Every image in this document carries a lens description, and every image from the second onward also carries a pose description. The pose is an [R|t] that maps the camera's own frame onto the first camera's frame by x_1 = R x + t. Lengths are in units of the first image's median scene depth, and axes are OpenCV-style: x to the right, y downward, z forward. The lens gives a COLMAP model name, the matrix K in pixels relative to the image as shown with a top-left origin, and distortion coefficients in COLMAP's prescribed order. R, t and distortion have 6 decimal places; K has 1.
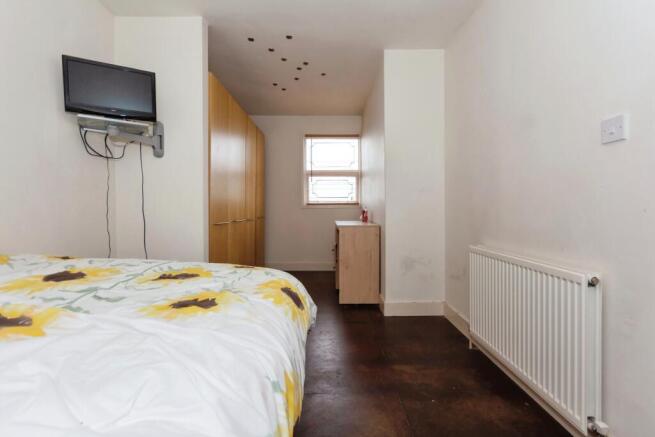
lens RADIAL K [[303.1, 0, 330.2], [0, 303.1, 210.3], [0, 0, 1]] dist [0.000122, 0.000036]
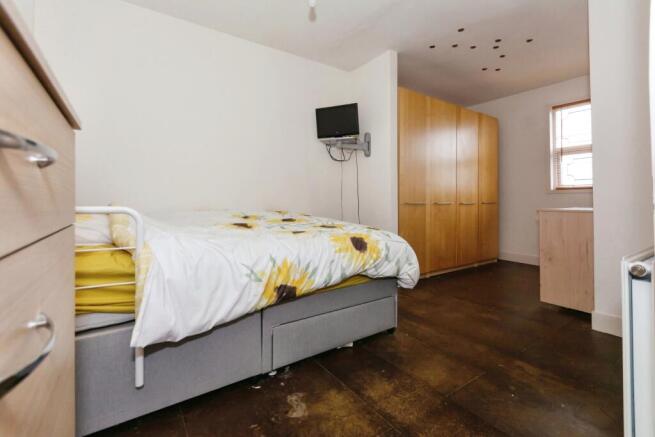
lens RADIAL K [[296.8, 0, 329.2], [0, 296.8, 200.1], [0, 0, 1]] dist [0.000325, 0.000002]
pose [[0.558851, 0.004154, -0.829258, 0.523073], [-0.010614, 0.999941, -0.002144, 0.040528], [0.829200, 0.010000, 0.558862, 0.038434]]
